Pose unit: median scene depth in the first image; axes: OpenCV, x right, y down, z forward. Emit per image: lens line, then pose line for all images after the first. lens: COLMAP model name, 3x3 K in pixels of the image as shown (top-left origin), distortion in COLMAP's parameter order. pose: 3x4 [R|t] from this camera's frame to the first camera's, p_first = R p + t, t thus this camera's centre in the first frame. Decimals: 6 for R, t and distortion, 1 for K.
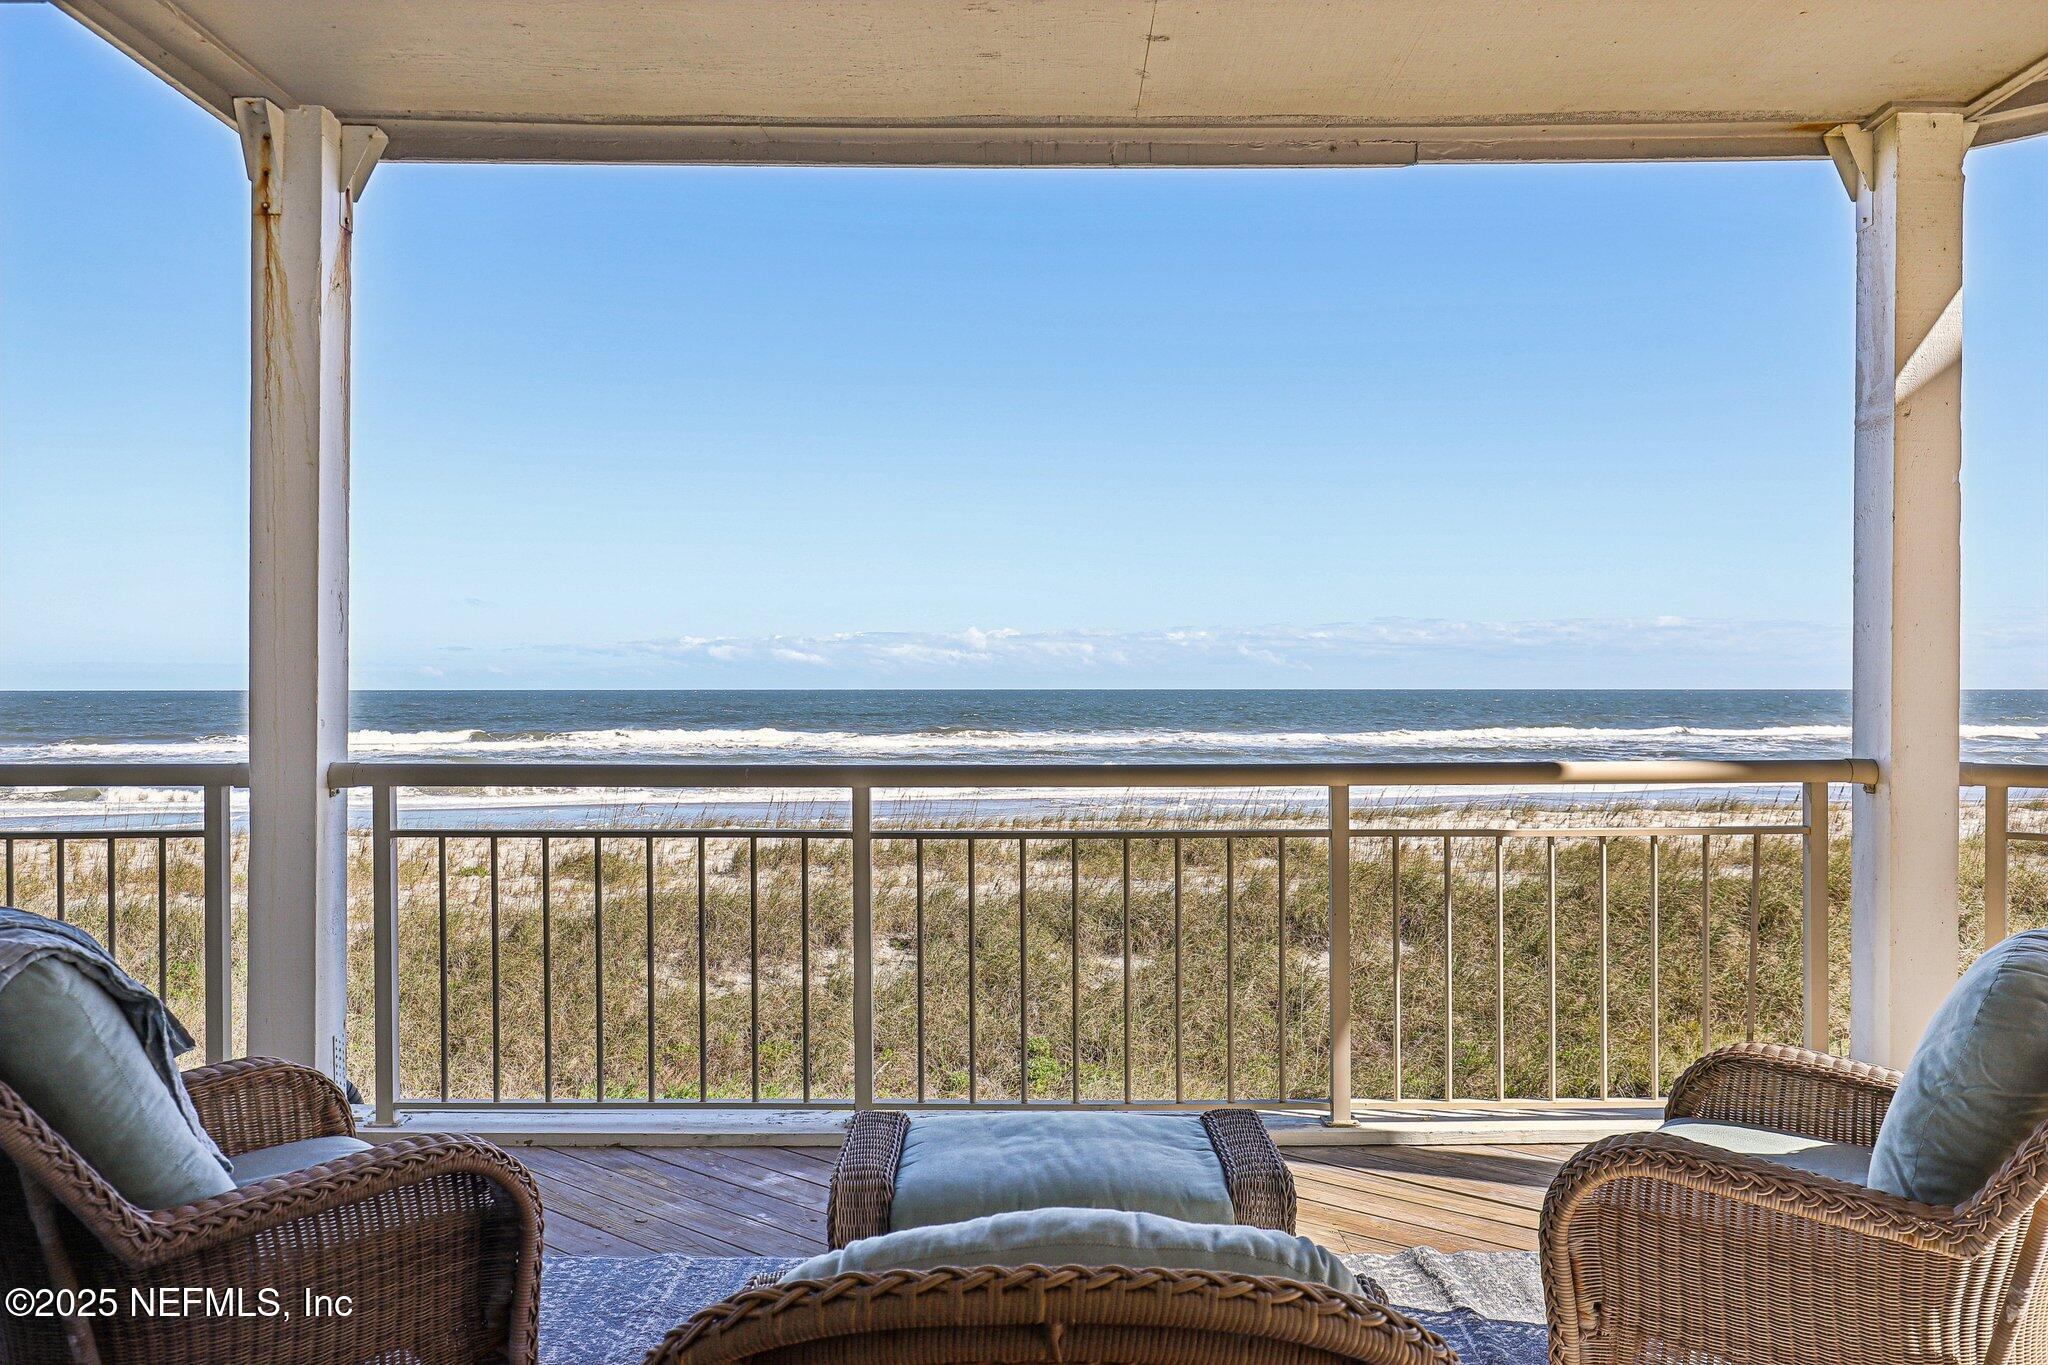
lens RADIAL K [[1521.1, 0, 1023.7], [0, 1521.1, 685.0], [0, 0, 1]] dist [-0.004682, 0.002593]
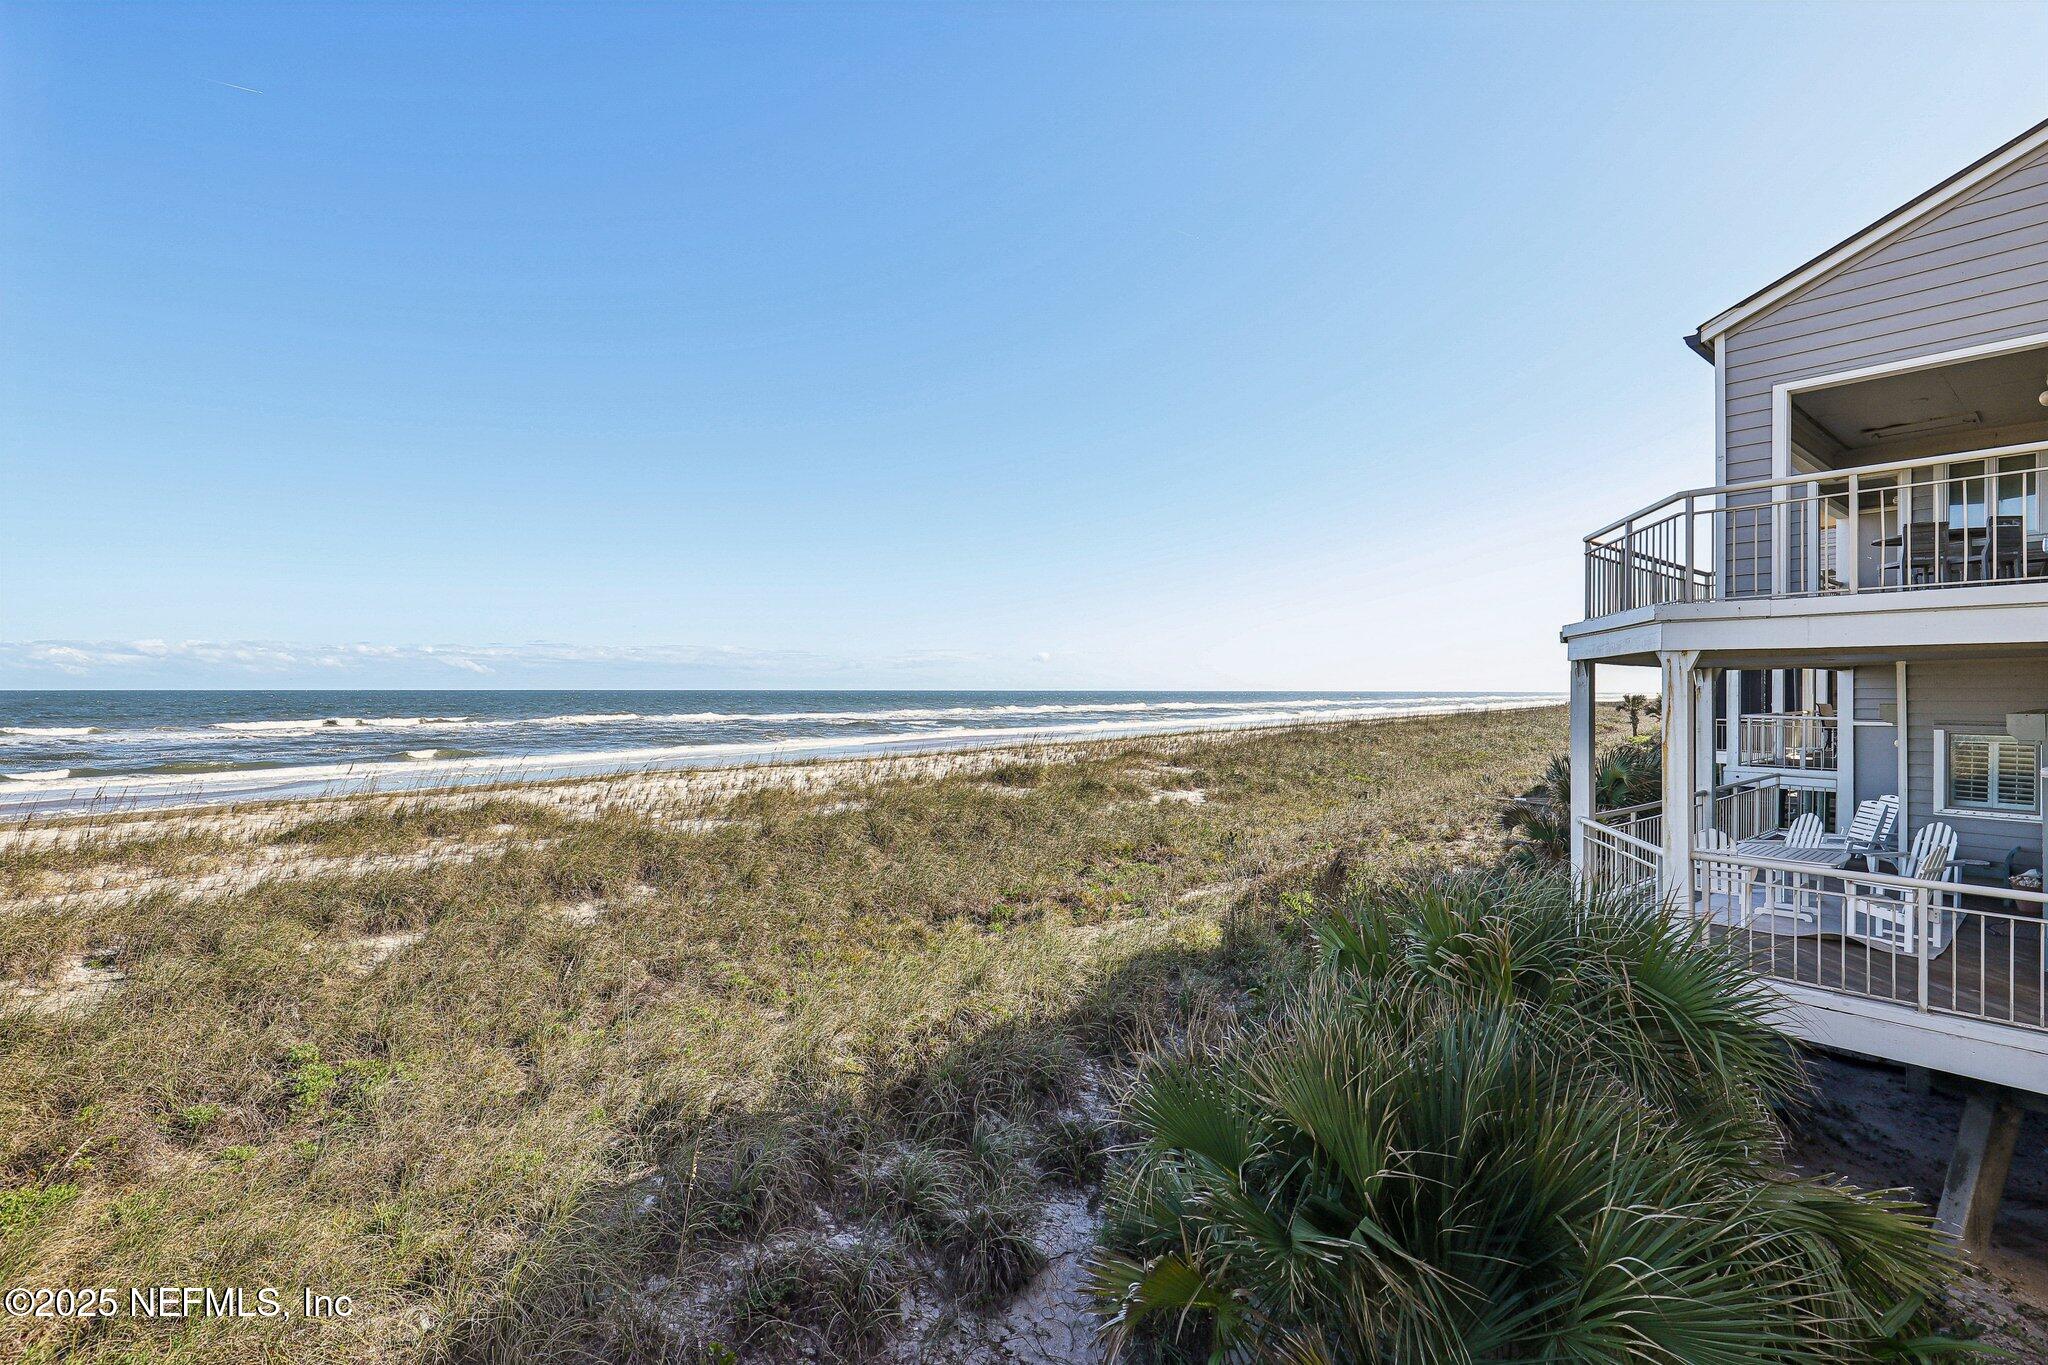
lens RADIAL K [[928.1, 0, 1028.7], [0, 928.1, 683.5], [0, 0, 1]] dist [0.001478, -0.001011]
pose [[0.754030, 0.001801, 0.656837, -0.026513], [0.000516, 0.999994, -0.003335, 0.000607], [-0.656839, 0.002854, 0.754025, 0.197981]]
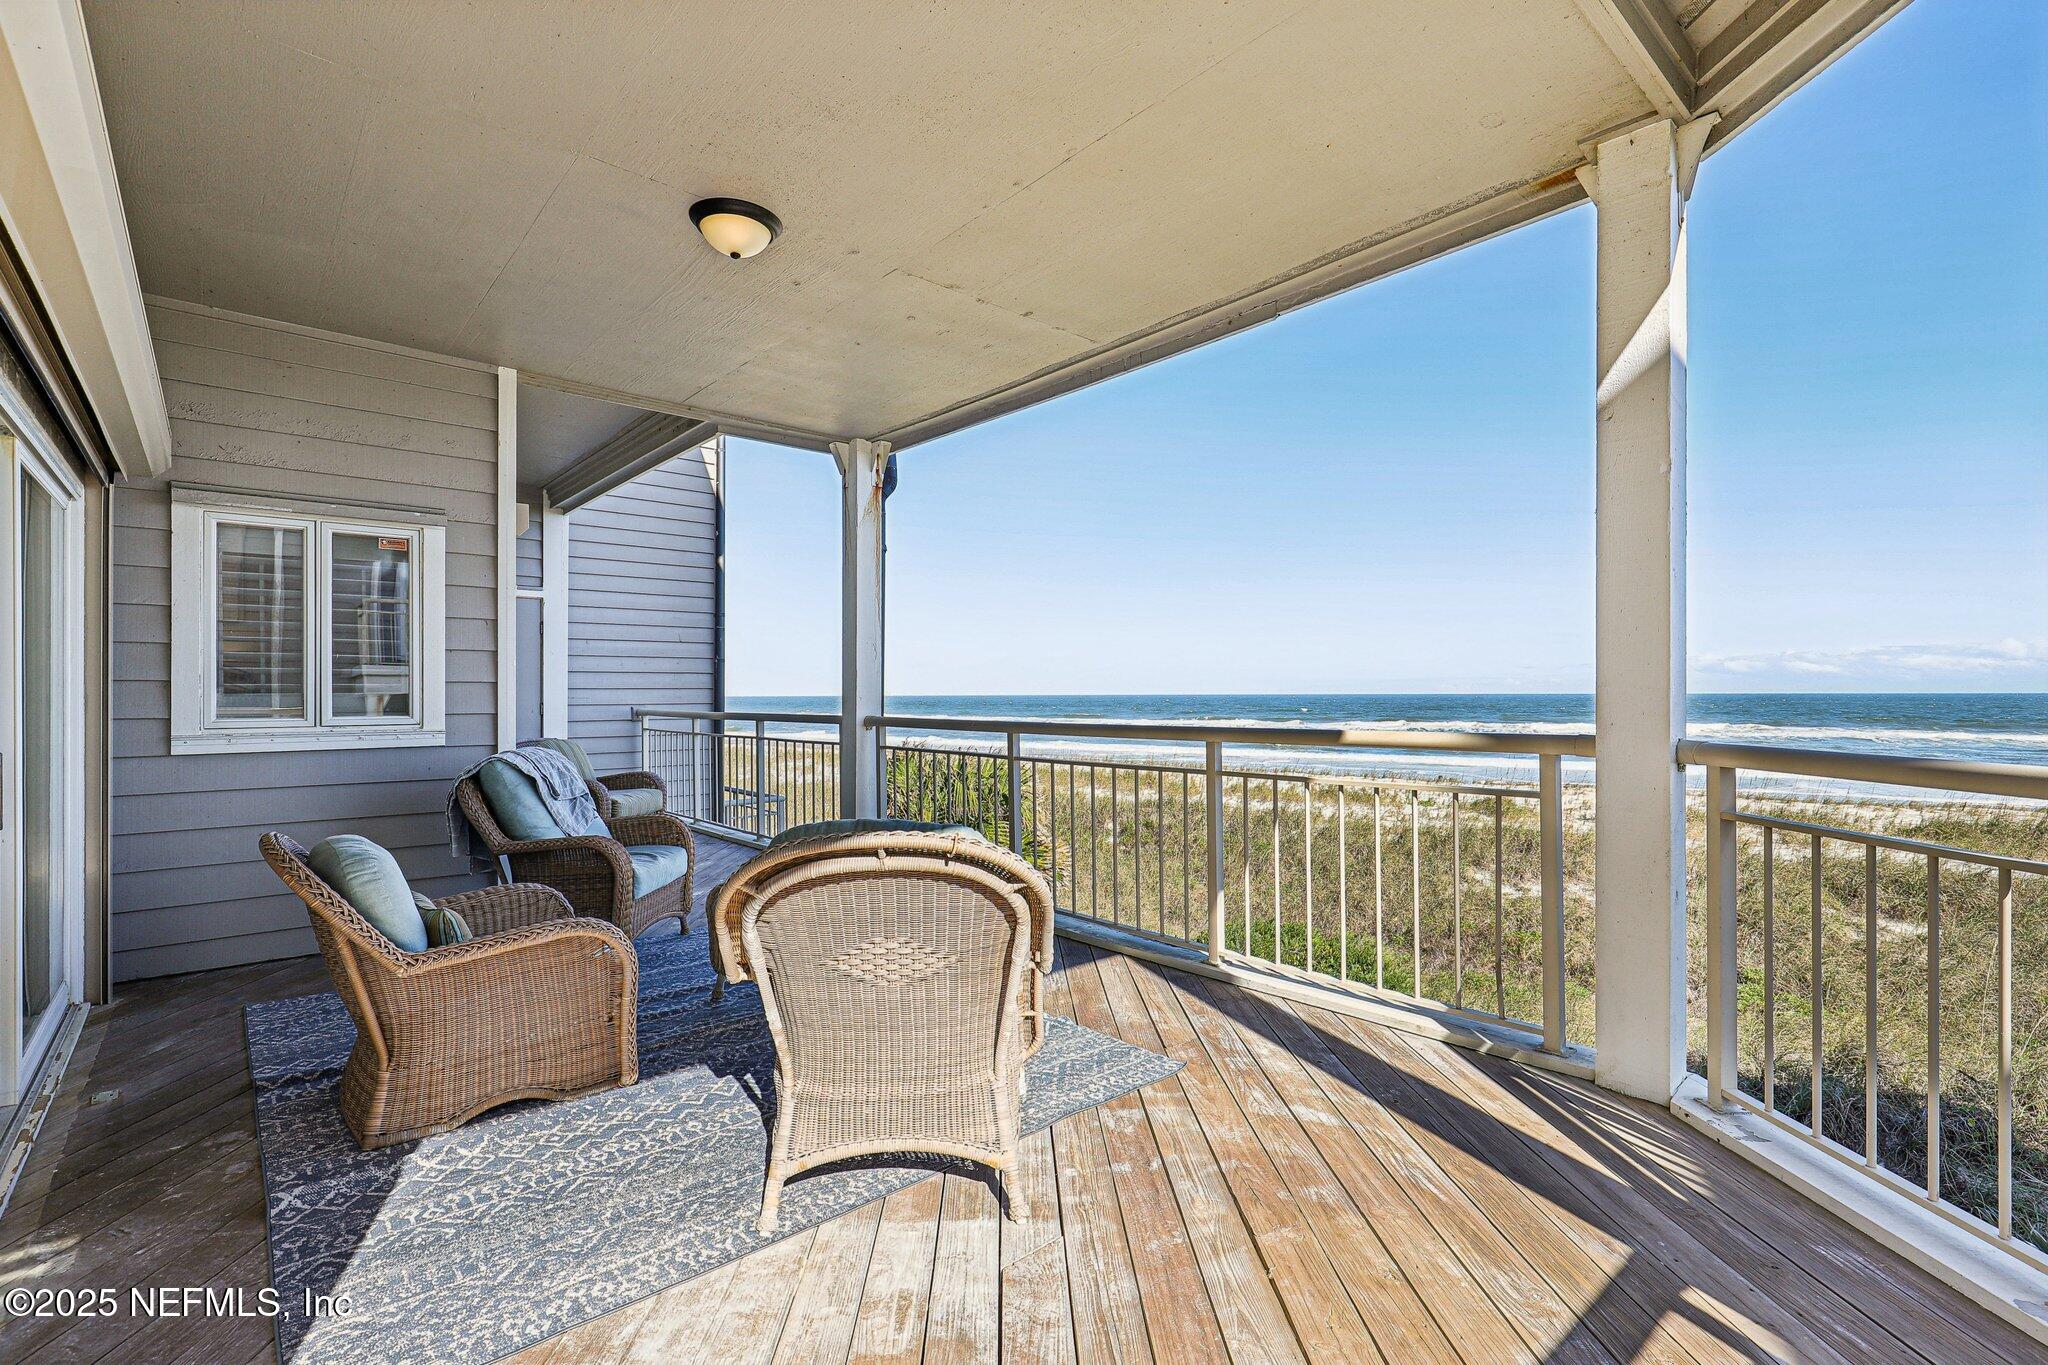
lens RADIAL K [[928.1, 0, 1026.3], [0, 928.1, 687.6], [0, 0, 1]] dist [0.001478, -0.001011]
pose [[0.659064, -0.006537, -0.752059, 0.781226], [0.003544, 0.999978, -0.005587, 0.016089], [0.752079, 0.001017, 0.659072, 0.241596]]
